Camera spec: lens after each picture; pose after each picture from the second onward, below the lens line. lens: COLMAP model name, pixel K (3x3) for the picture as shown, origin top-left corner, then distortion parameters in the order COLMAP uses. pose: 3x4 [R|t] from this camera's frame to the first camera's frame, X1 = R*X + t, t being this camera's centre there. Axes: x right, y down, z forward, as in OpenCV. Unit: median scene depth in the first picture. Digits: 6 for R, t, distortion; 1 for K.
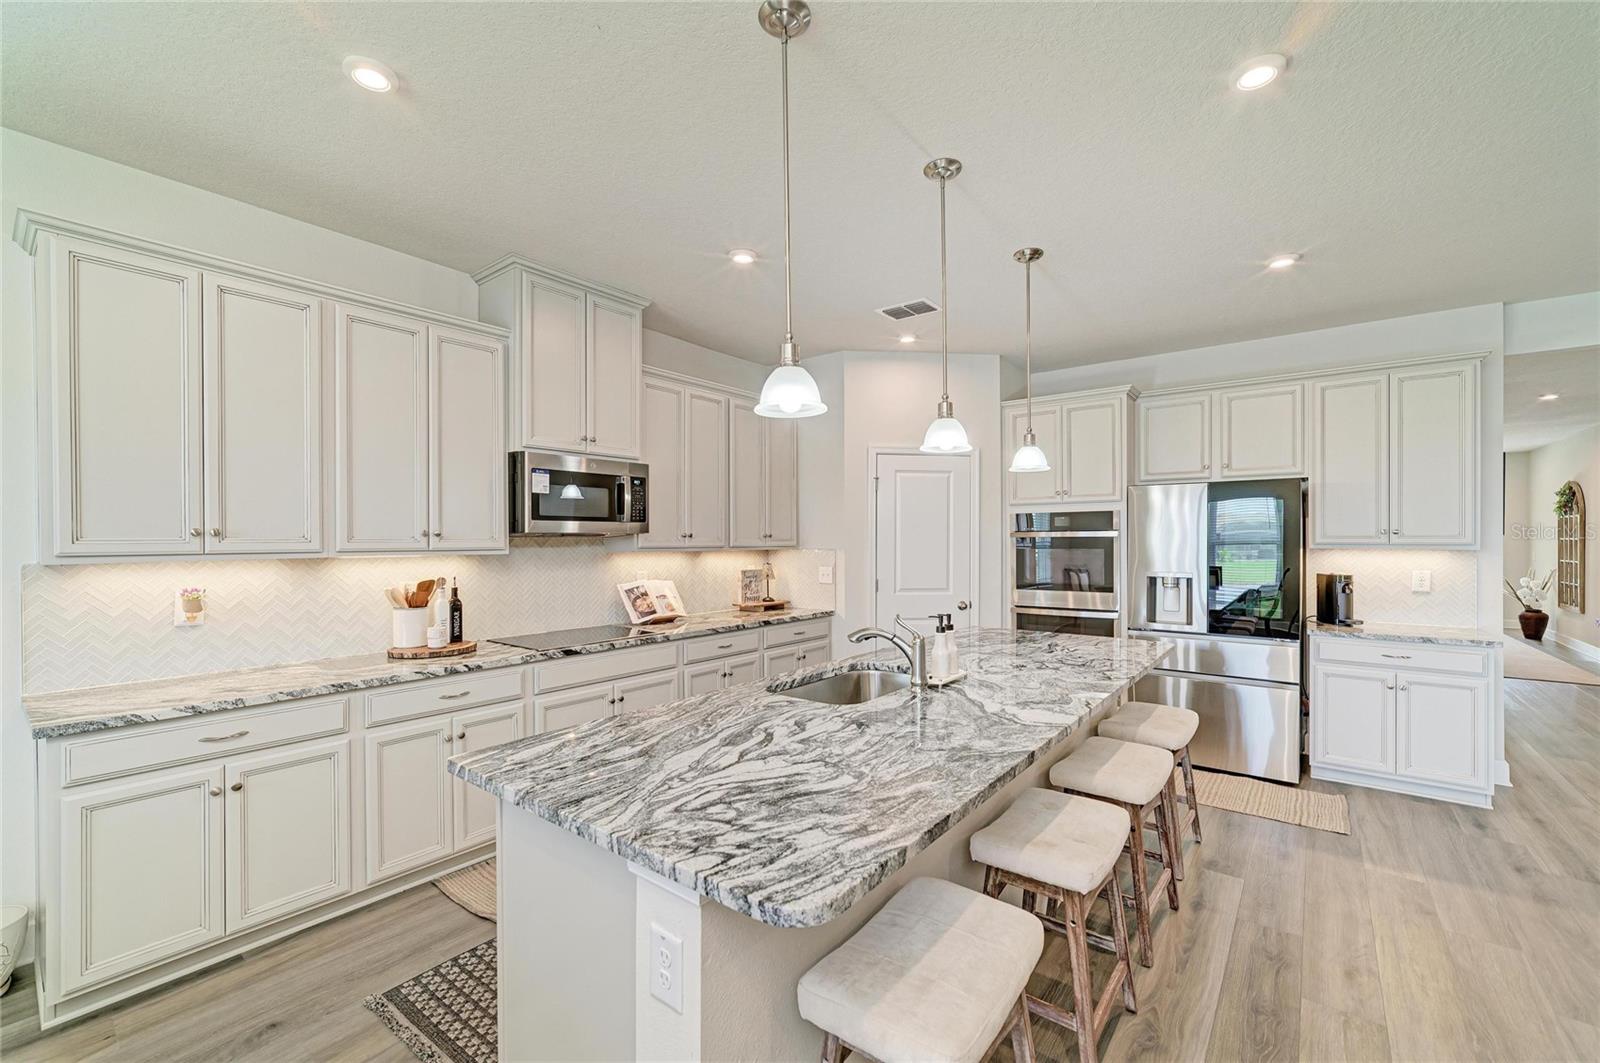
lens RADIAL K [[649.9, 0, 795.3], [0, 649.9, 537.8], [0, 0, 1]] dist [-0.011791, 0.001920]
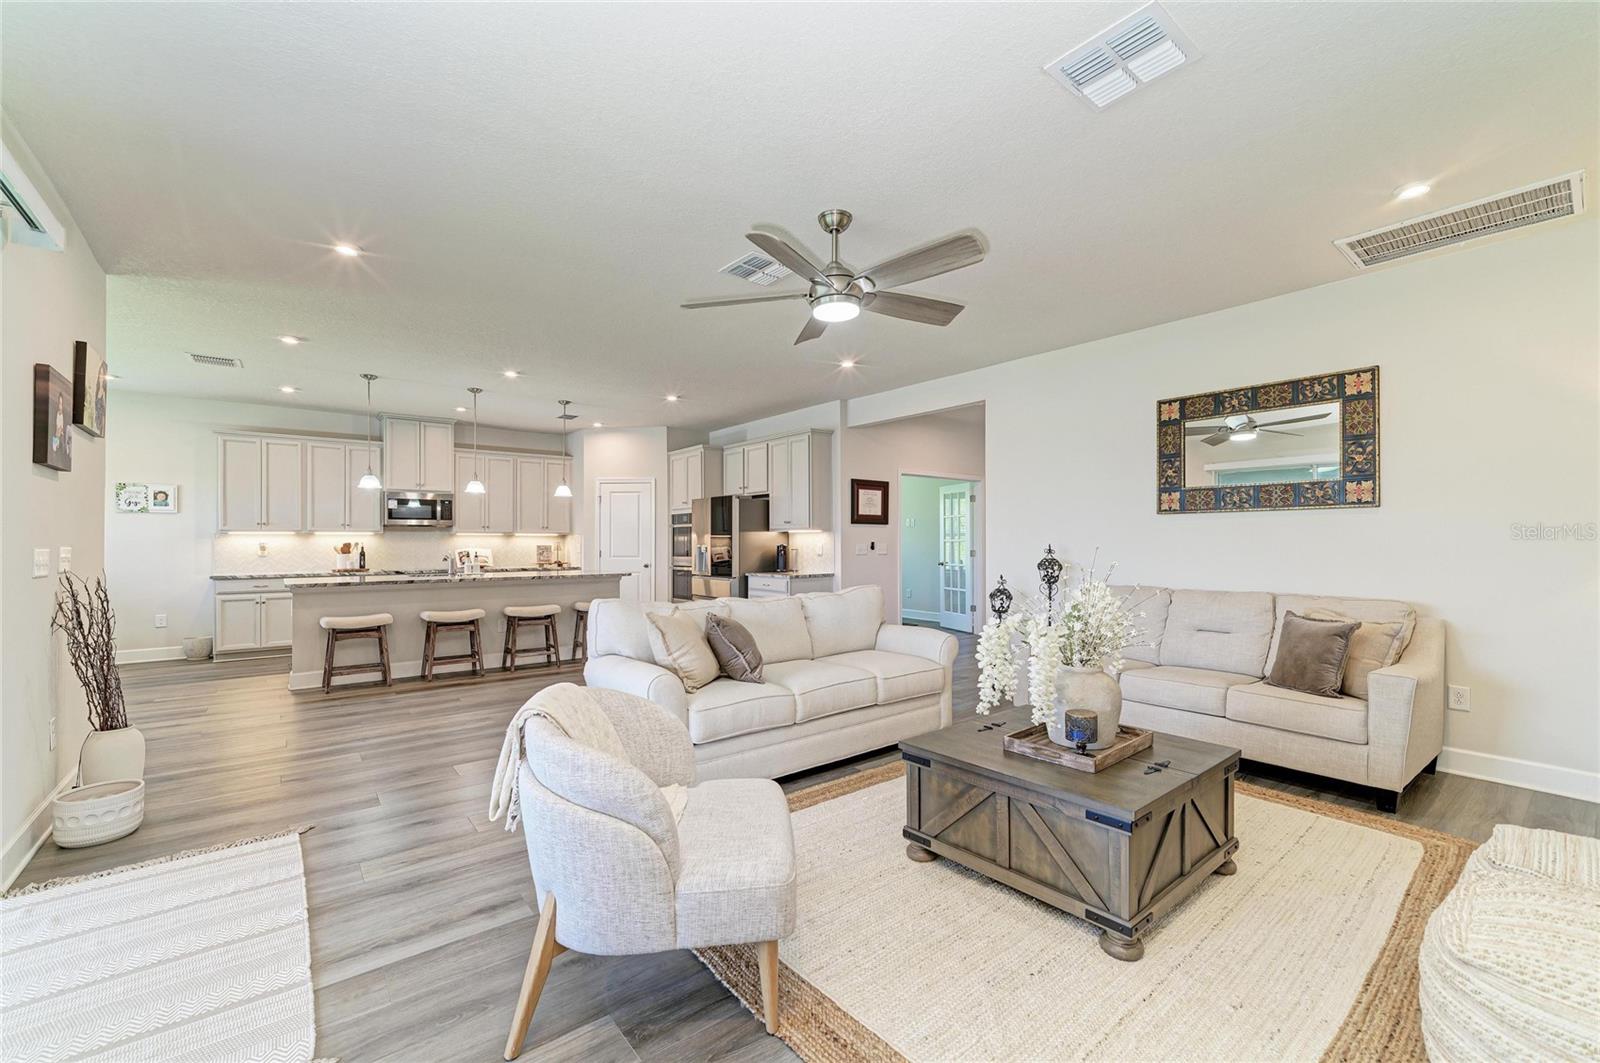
lens RADIAL K [[649.9, 0, 795.1], [0, 649.9, 532.8], [0, 0, 1]] dist [-0.011791, 0.001920]
pose [[0.973387, -0.001730, -0.229161, 1.632215], [-0.000562, 0.999951, -0.009933, 0.046474], [0.229167, 0.009798, 0.973338, -1.018856]]
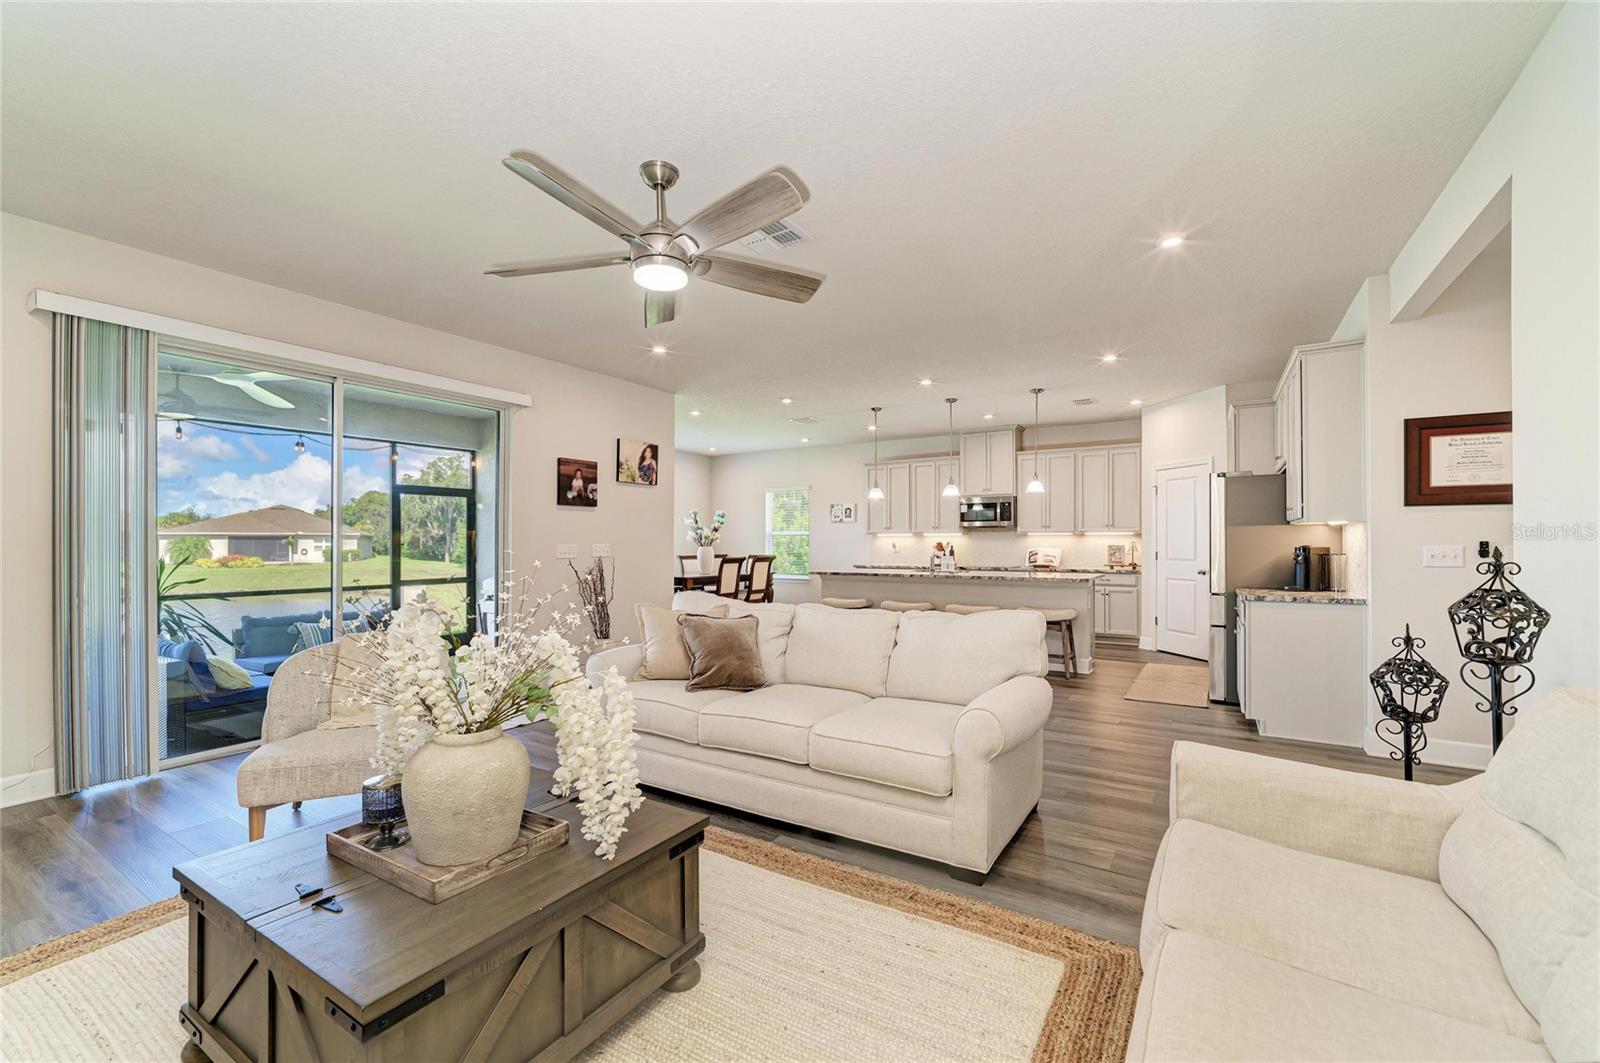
lens RADIAL K [[649.9, 0, 812.1], [0, 649.9, 539.7], [0, 0, 1]] dist [-0.011791, 0.001920]
pose [[0.123113, -0.000914, -0.992392, 2.307326], [0.003703, 0.999993, -0.000461, 0.048947], [0.992386, -0.003618, 0.123115, -0.001669]]
